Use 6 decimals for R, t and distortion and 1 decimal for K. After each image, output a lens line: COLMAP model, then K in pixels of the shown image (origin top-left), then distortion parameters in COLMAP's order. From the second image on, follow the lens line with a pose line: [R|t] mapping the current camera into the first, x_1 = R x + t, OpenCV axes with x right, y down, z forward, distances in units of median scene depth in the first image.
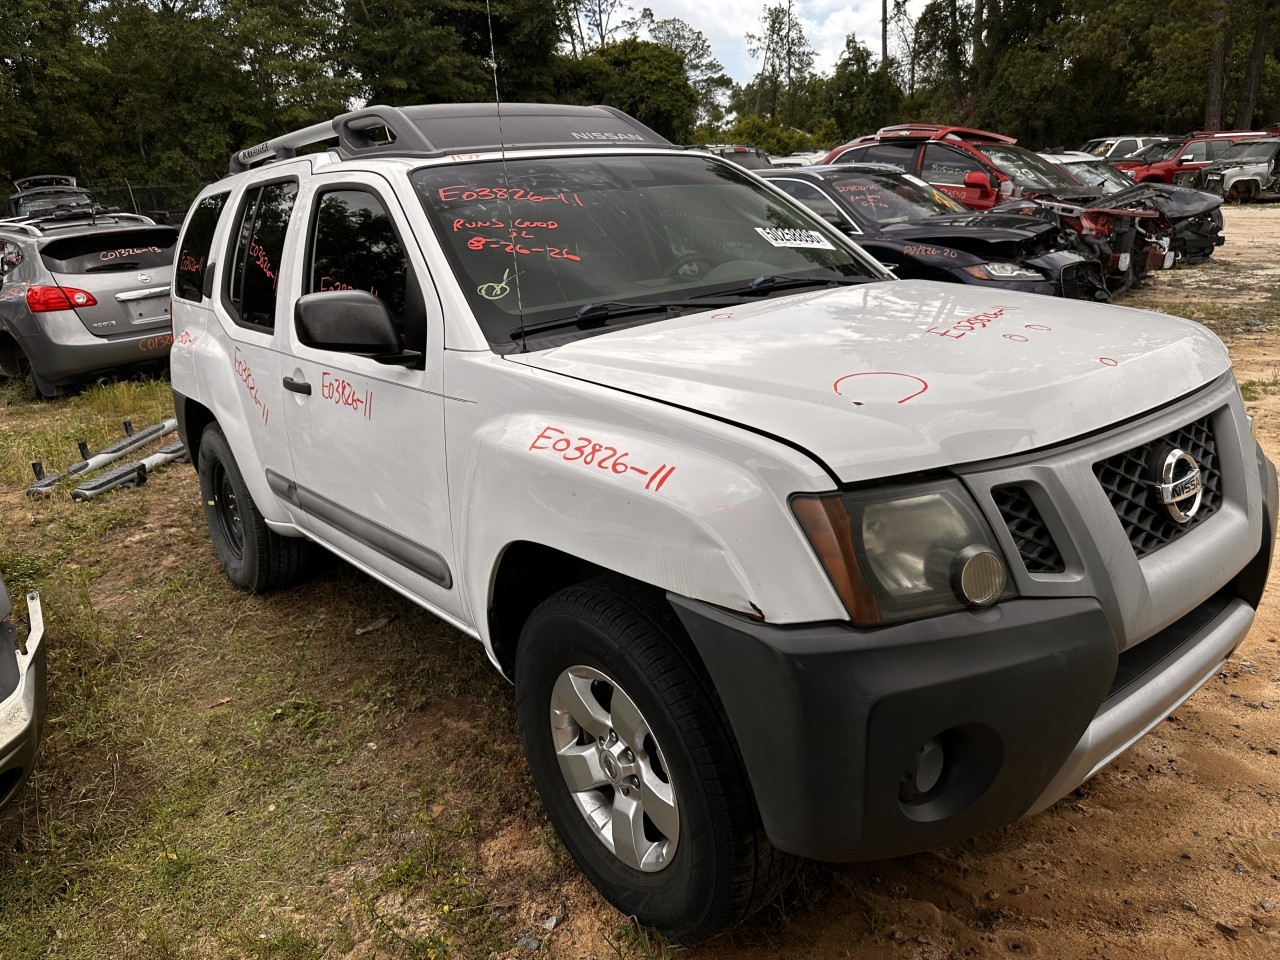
lens RADIAL K [[908.3, 0, 639.5], [0, 908.3, 502.6], [0, 0, 1]] dist [0.021313, -0.012867]
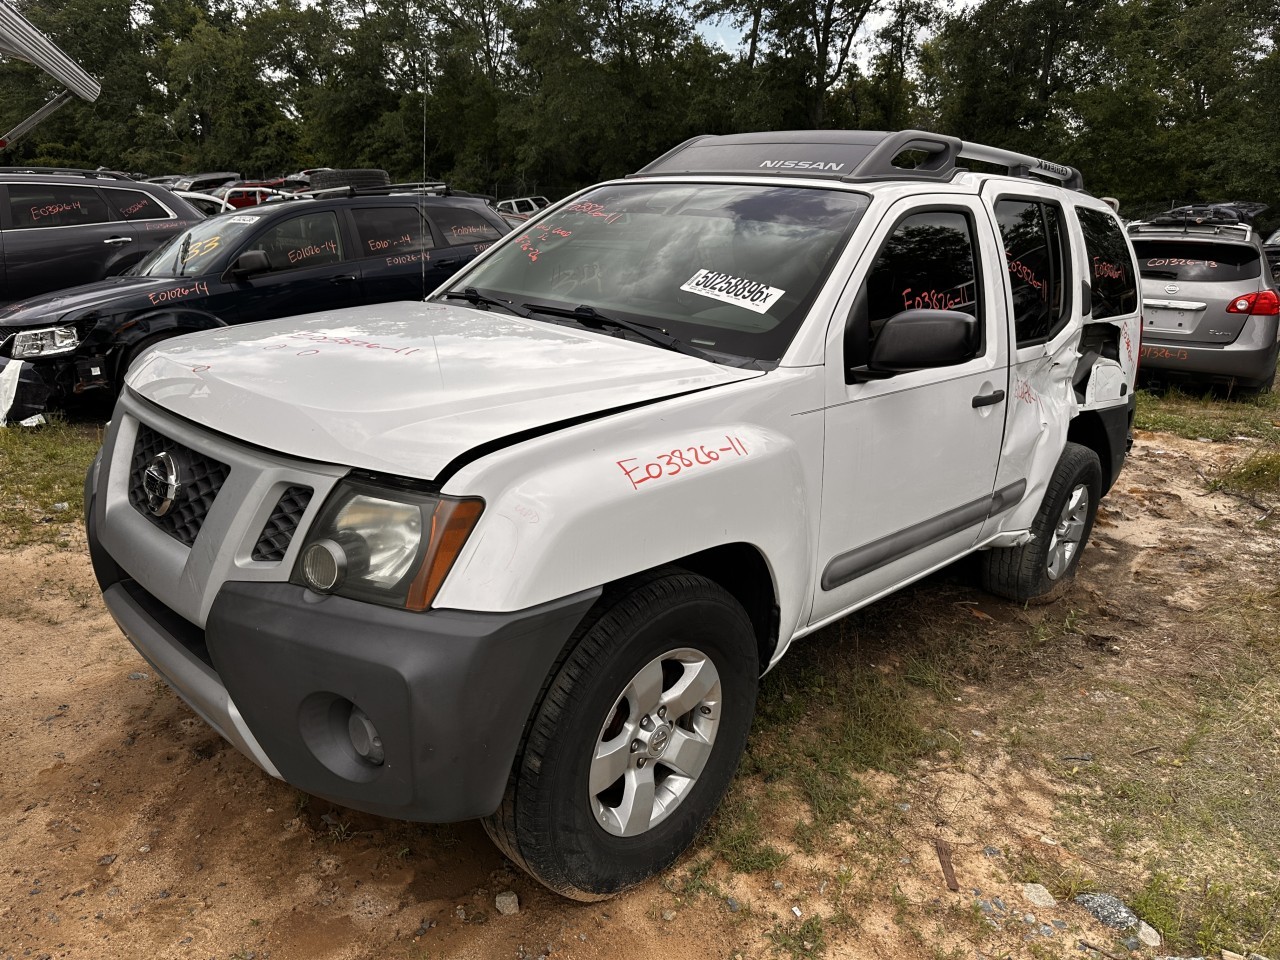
lens RADIAL K [[908.3, 0, 639.5], [0, 908.3, 502.6], [0, 0, 1]] dist [0.021313, -0.012867]
pose [[0.149765, 0.381915, -0.911982, 0.367683], [-0.381067, 0.873421, 0.303188, -0.122367], [0.912337, 0.302119, 0.276343, 0.263502]]
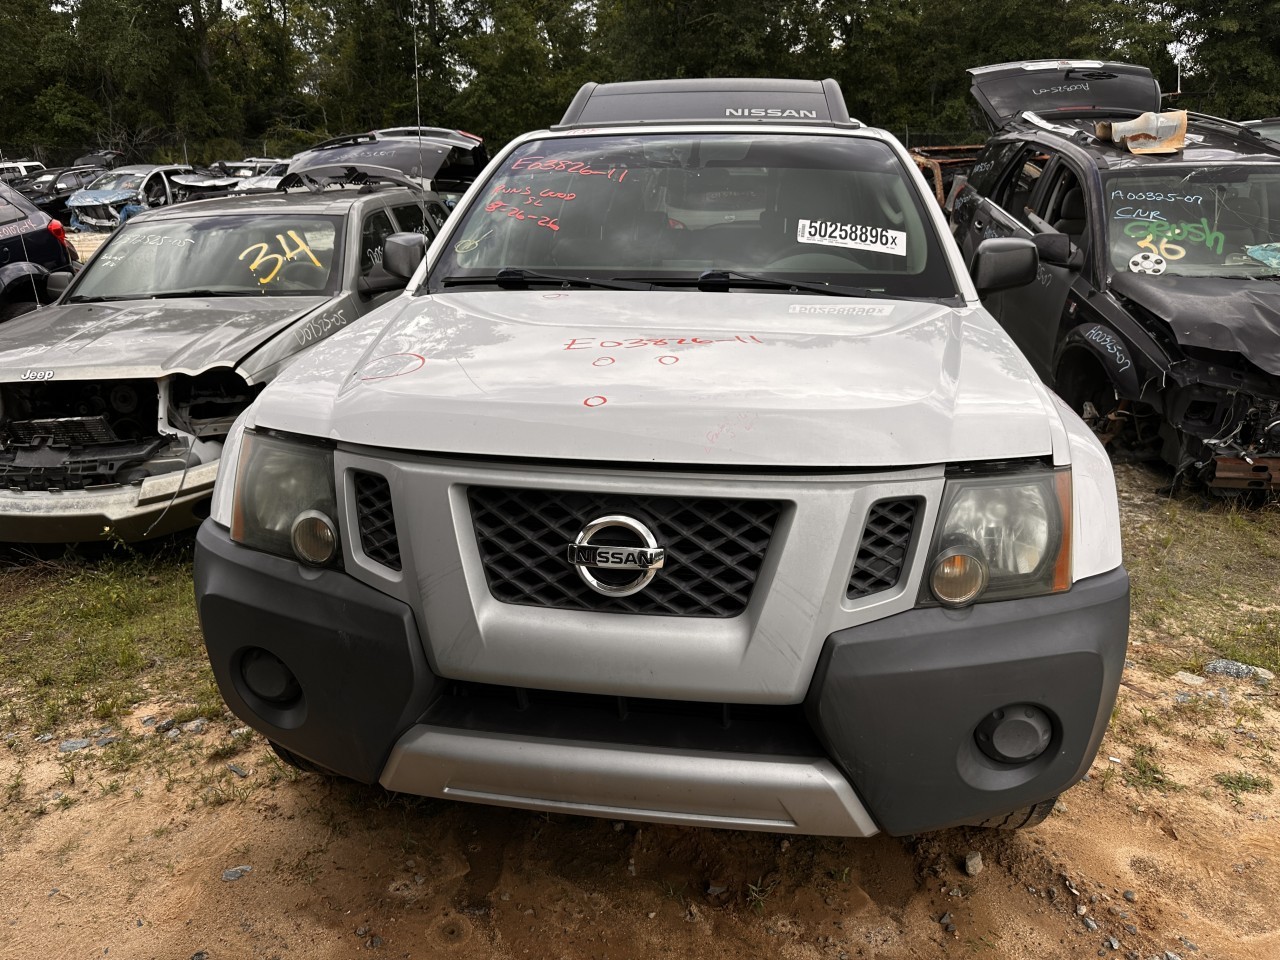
lens RADIAL K [[908.3, 0, 639.5], [0, 908.3, 502.6], [0, 0, 1]] dist [0.021313, -0.012867]
pose [[0.698298, 0.310398, -0.645007, 0.242322], [-0.278992, 0.947850, 0.154094, -0.043745], [0.659200, 0.072348, 0.748479, 0.075865]]
